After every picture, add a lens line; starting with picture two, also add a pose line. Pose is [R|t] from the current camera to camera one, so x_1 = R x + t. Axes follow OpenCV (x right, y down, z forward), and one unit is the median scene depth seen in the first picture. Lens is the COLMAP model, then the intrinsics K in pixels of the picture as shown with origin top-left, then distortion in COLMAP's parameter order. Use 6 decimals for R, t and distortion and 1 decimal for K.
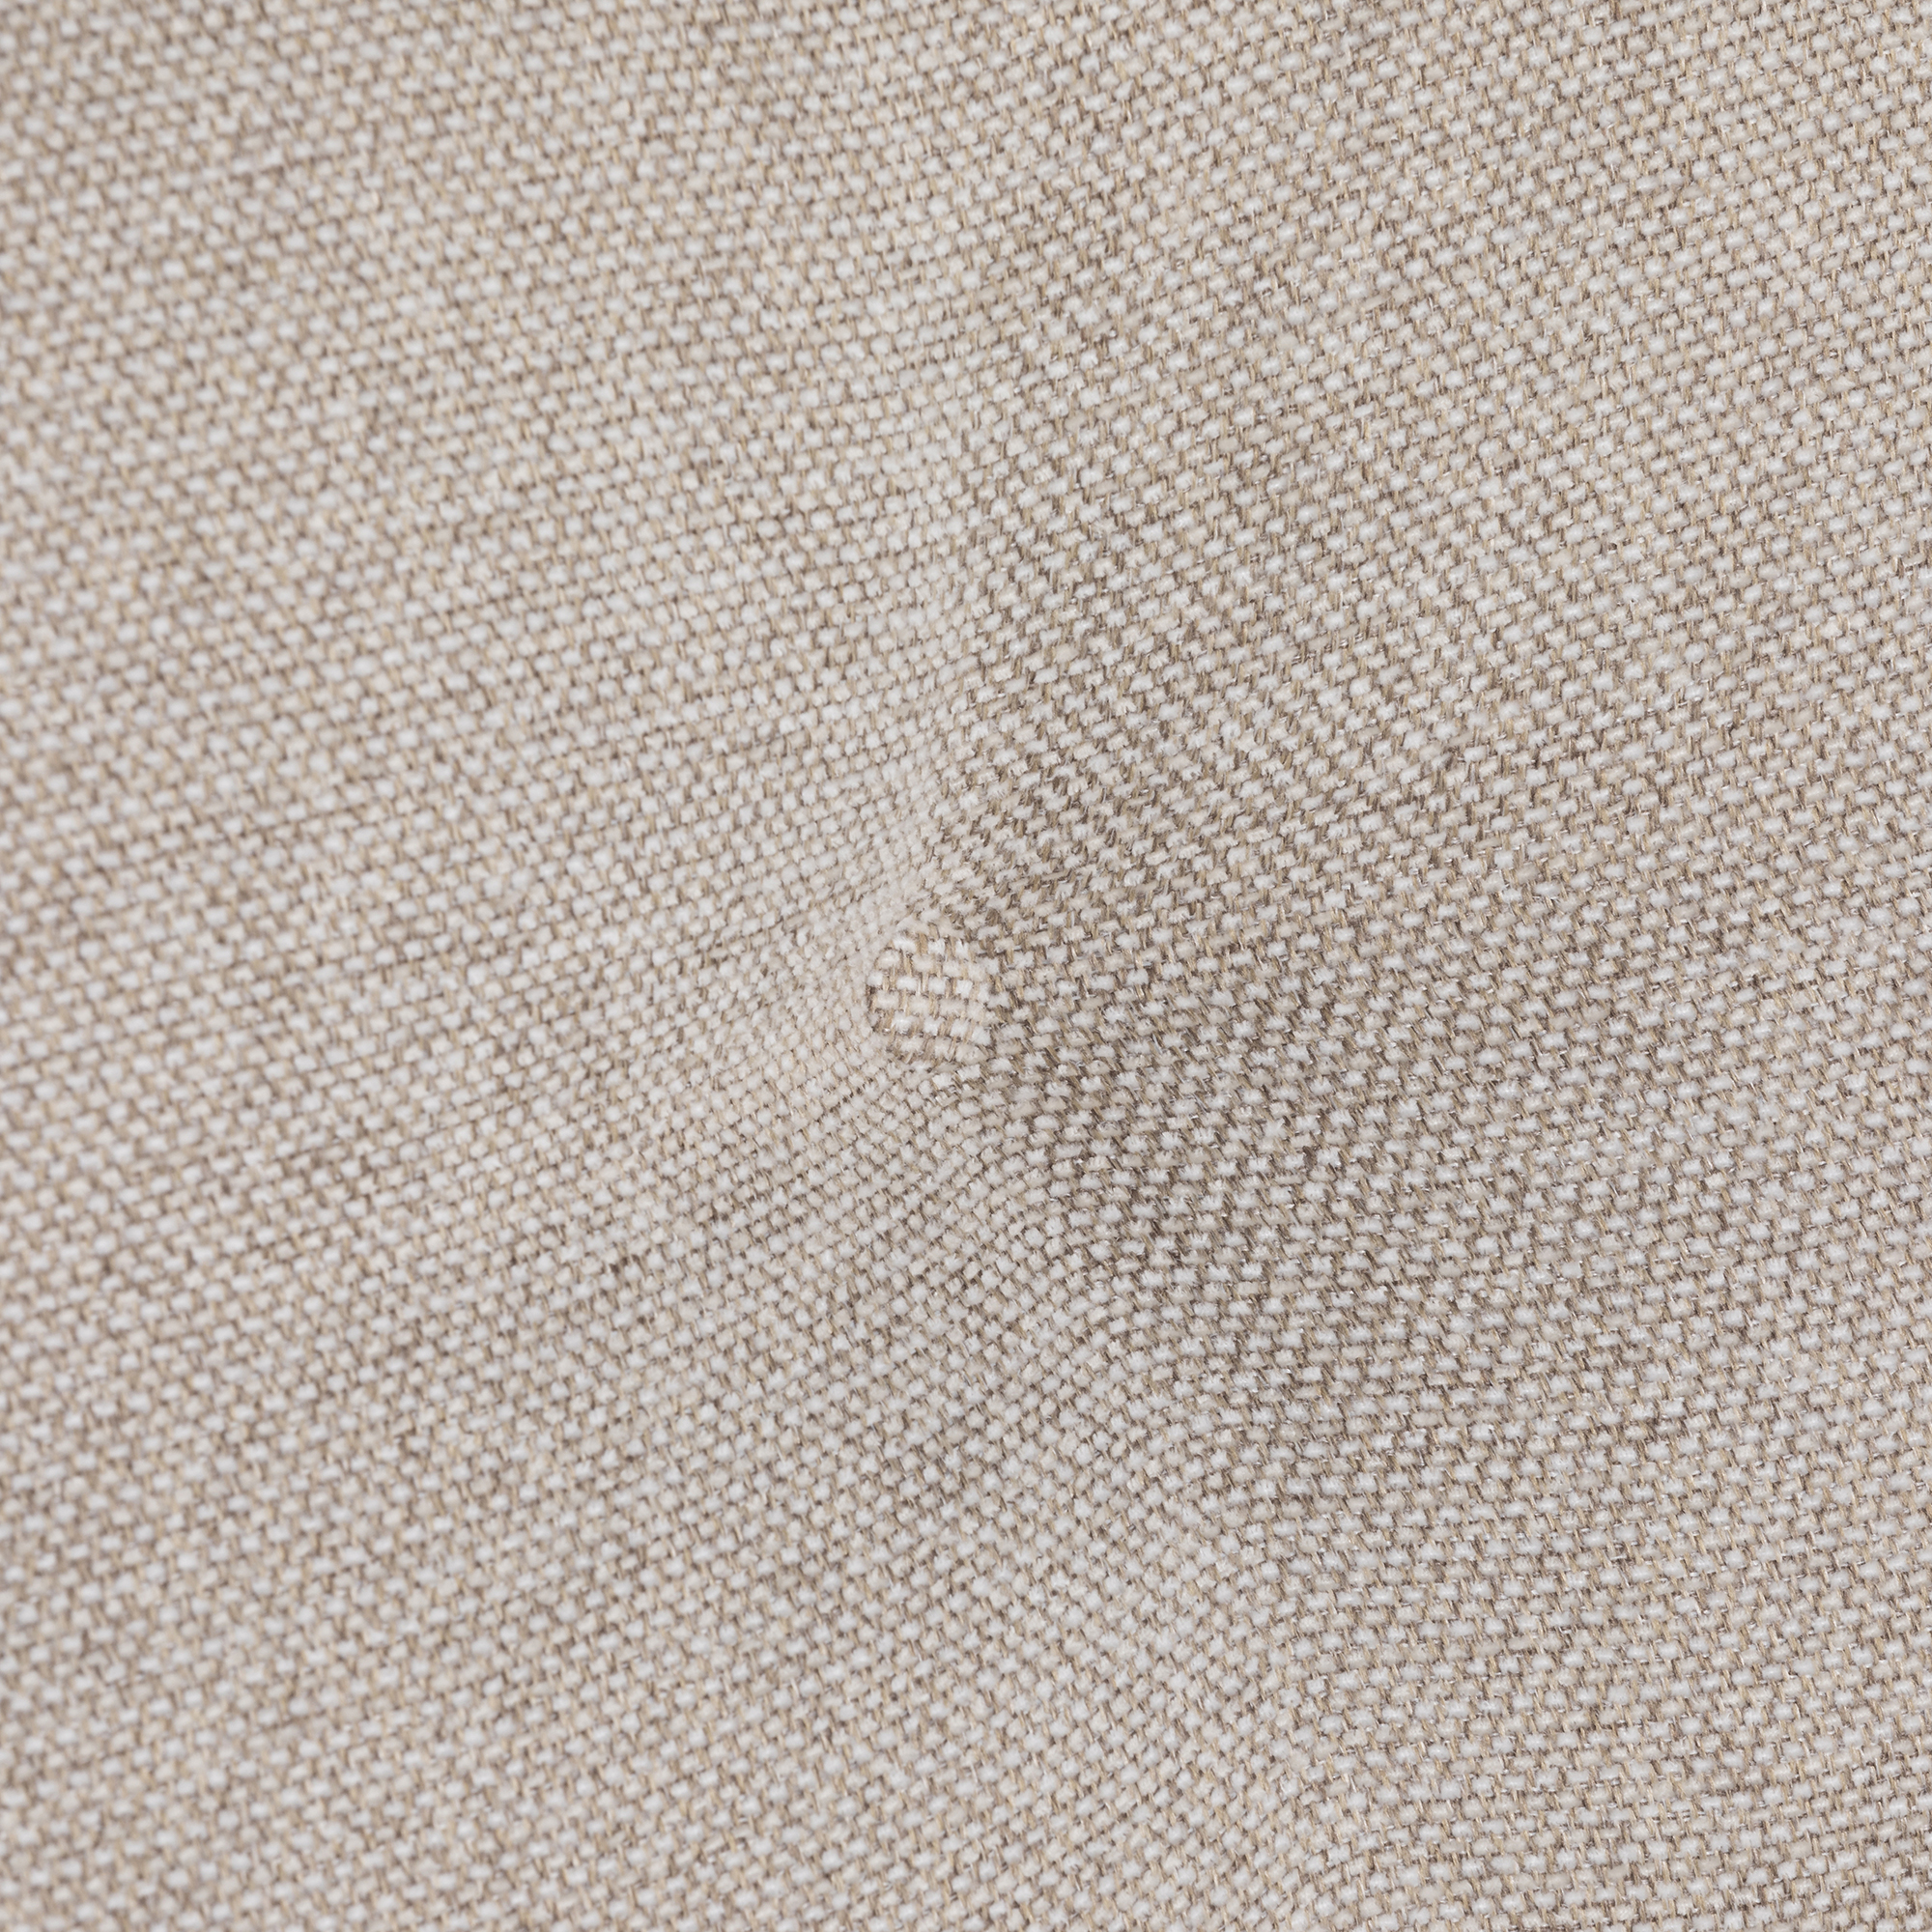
lens RADIAL K [[13458.4, 0, 966.0], [0, 13458.4, 966.0], [0, 0, 1]] dist [-0.278526, 8.318523]
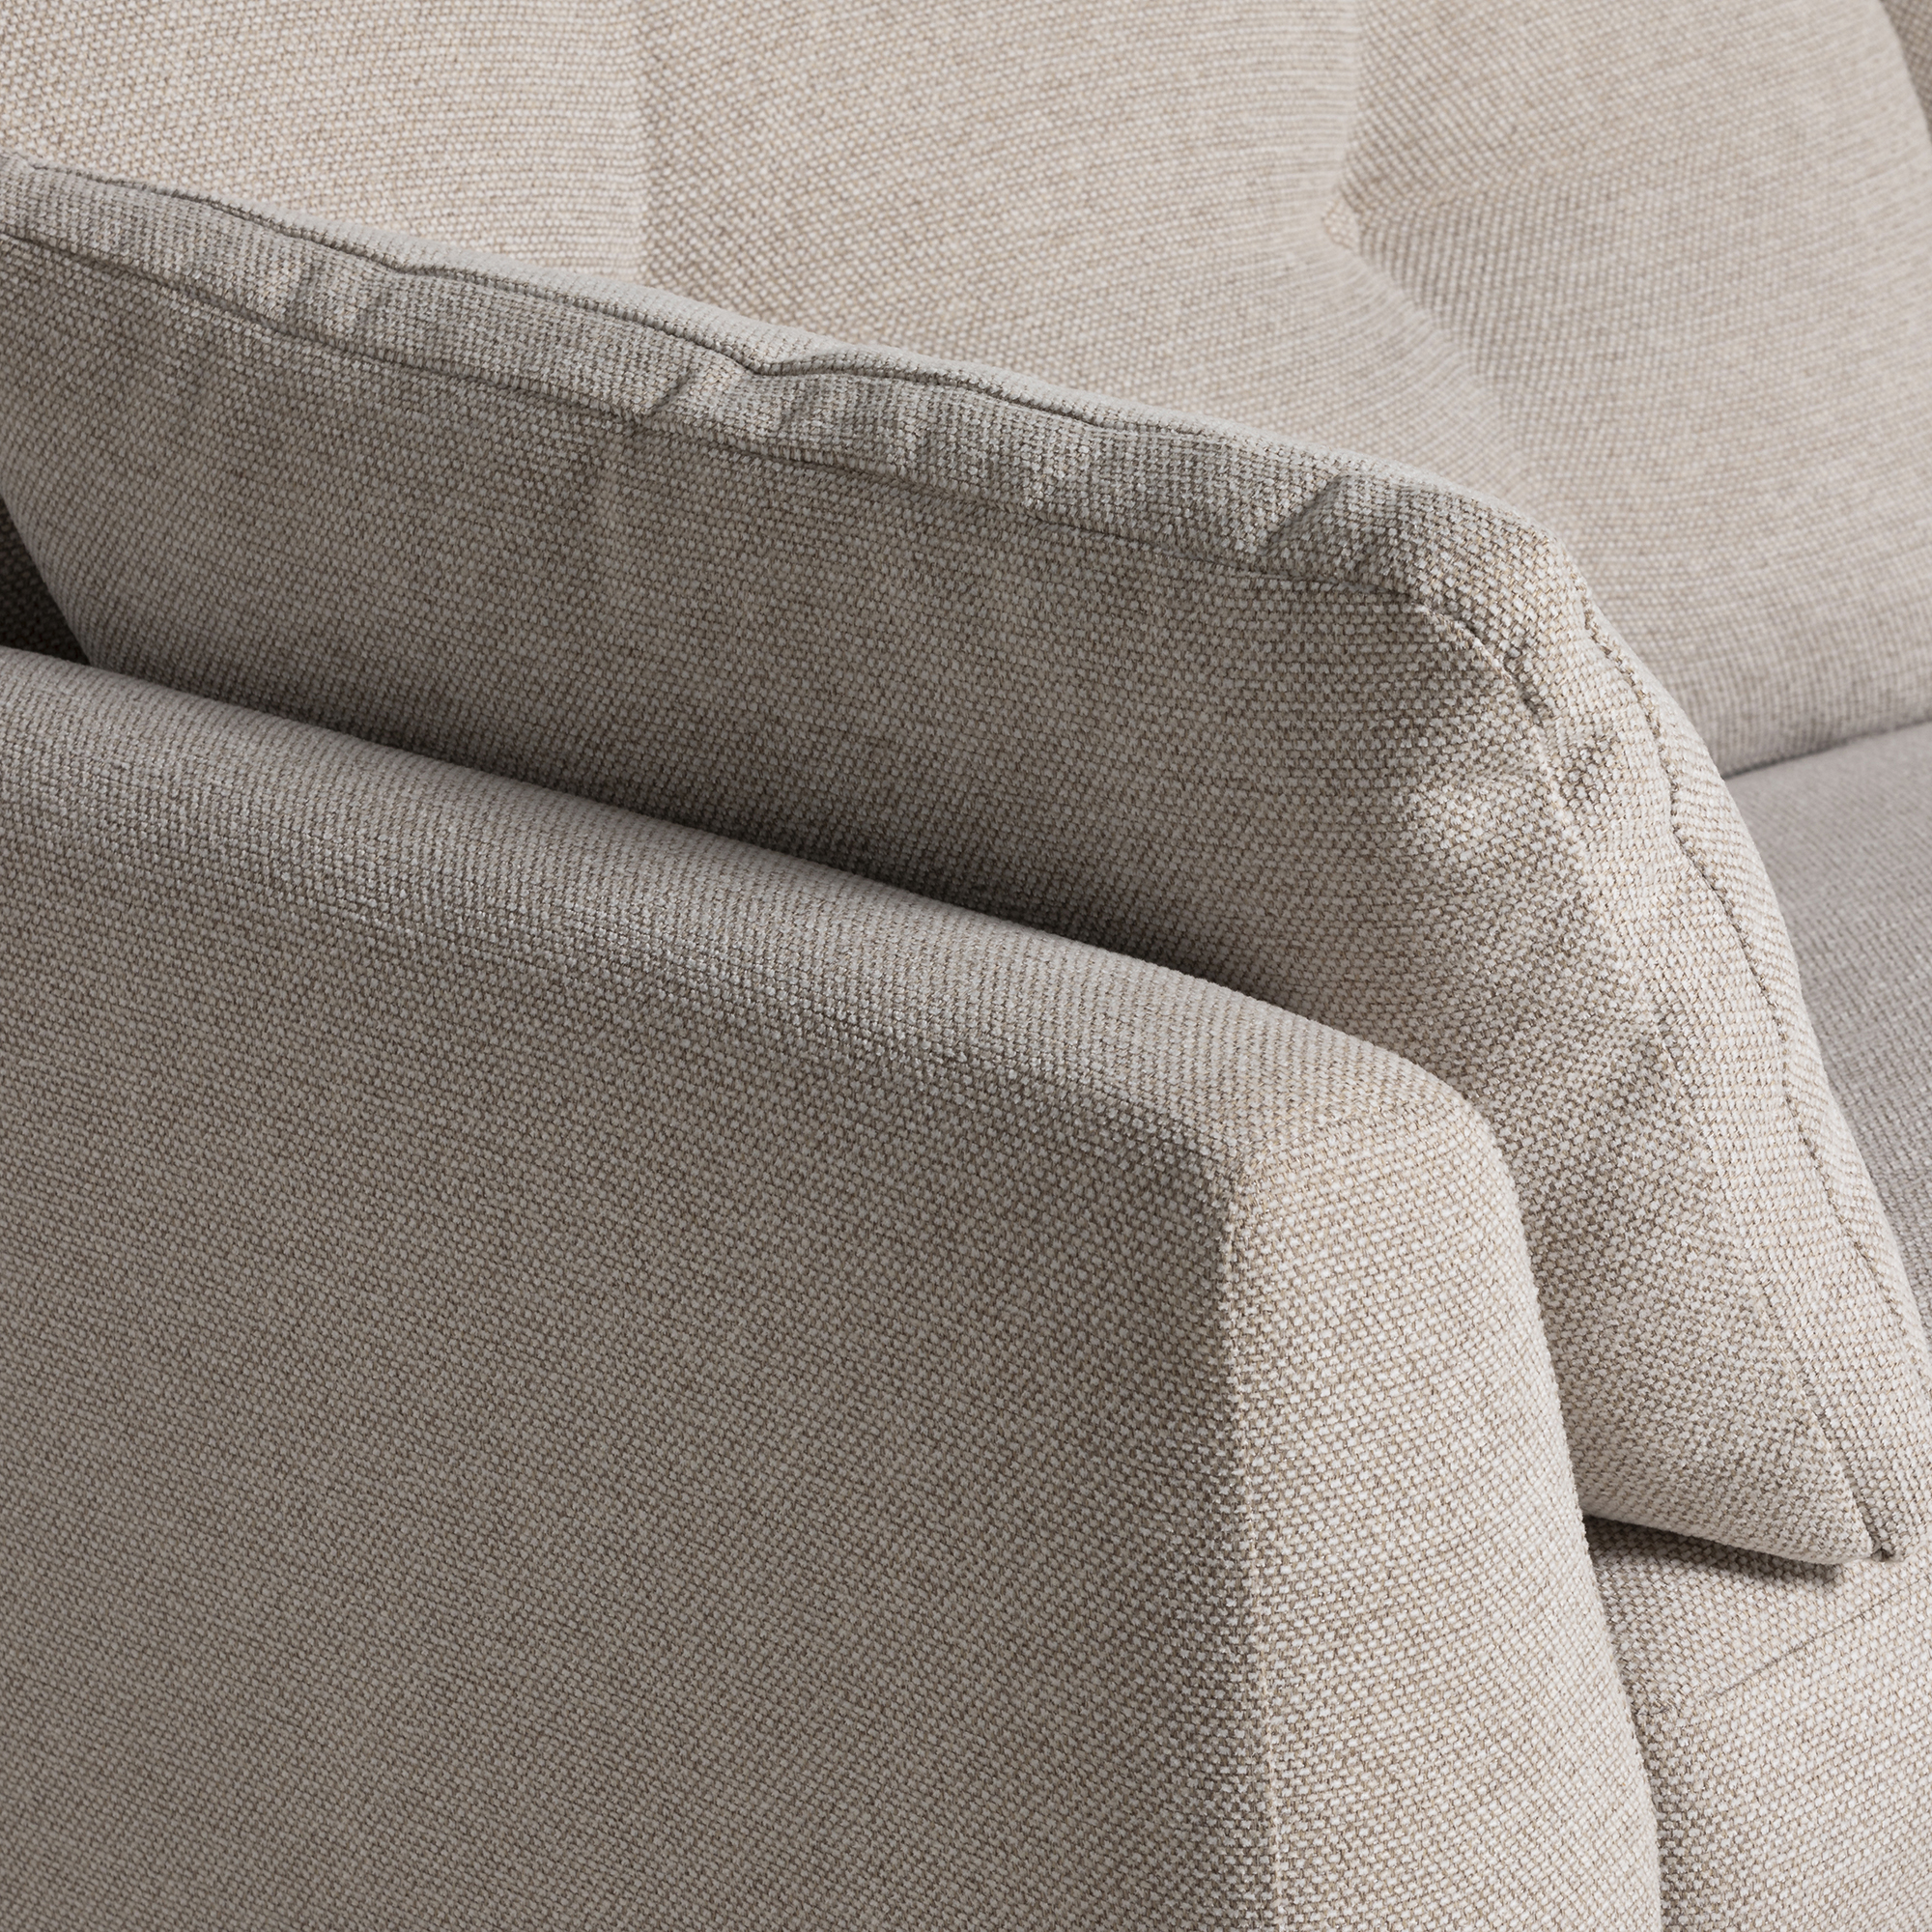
lens RADIAL K [[8830.7, 0, 966.0], [0, 8830.7, 966.0], [0, 0, 1]] dist [0.322896, -3.852706]
pose [[0.972758, -0.063171, 0.223051, -0.493520], [0.109473, 0.973294, -0.201776, 0.510007], [-0.204348, 0.220697, 0.953695, -0.682157]]
